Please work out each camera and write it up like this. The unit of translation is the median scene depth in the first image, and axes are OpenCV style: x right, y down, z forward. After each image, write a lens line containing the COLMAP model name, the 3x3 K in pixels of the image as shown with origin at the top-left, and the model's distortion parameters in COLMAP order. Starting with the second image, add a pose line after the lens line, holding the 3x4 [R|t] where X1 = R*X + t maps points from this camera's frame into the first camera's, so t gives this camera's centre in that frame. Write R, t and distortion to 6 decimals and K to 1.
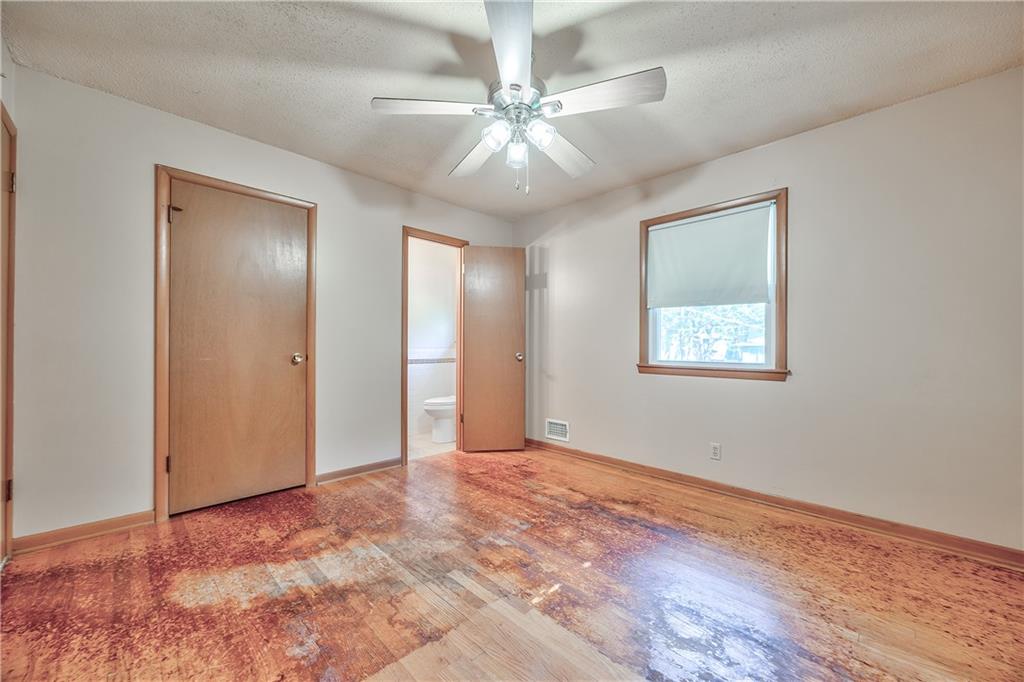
lens RADIAL K [[390.8, 0, 514.2], [0, 390.8, 346.1], [0, 0, 1]] dist [-0.002905, -0.000792]
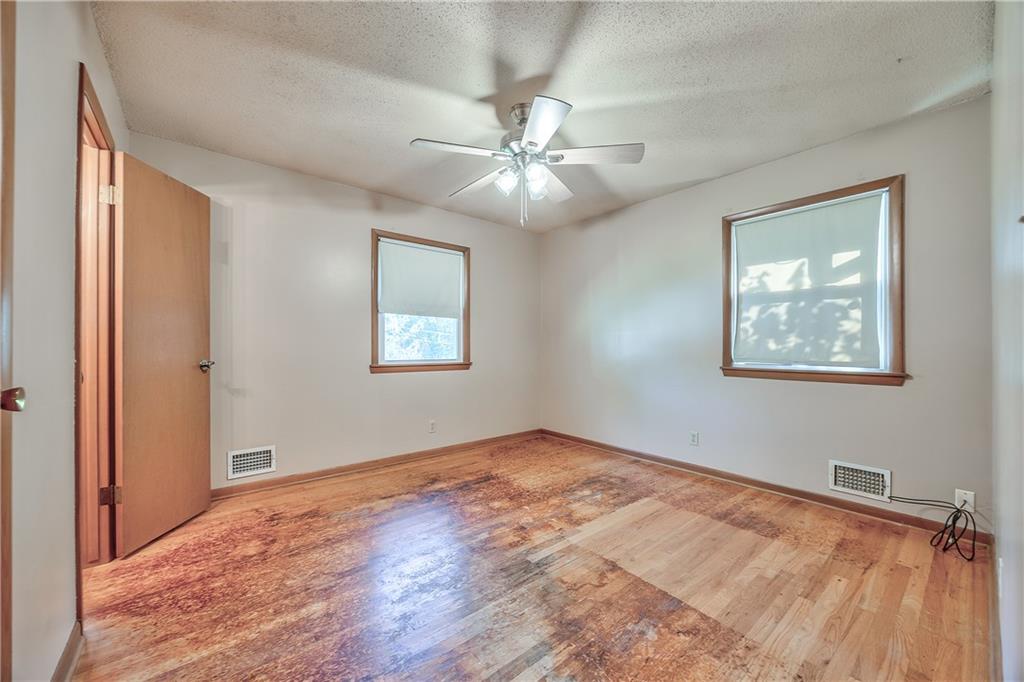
lens RADIAL K [[390.8, 0, 514.6], [0, 390.8, 343.0], [0, 0, 1]] dist [-0.002905, -0.000792]
pose [[0.089270, 0.003944, 0.996000, -0.837778], [-0.001586, 0.999991, -0.003817, -0.011175], [-0.996006, -0.001239, 0.089276, 0.639430]]
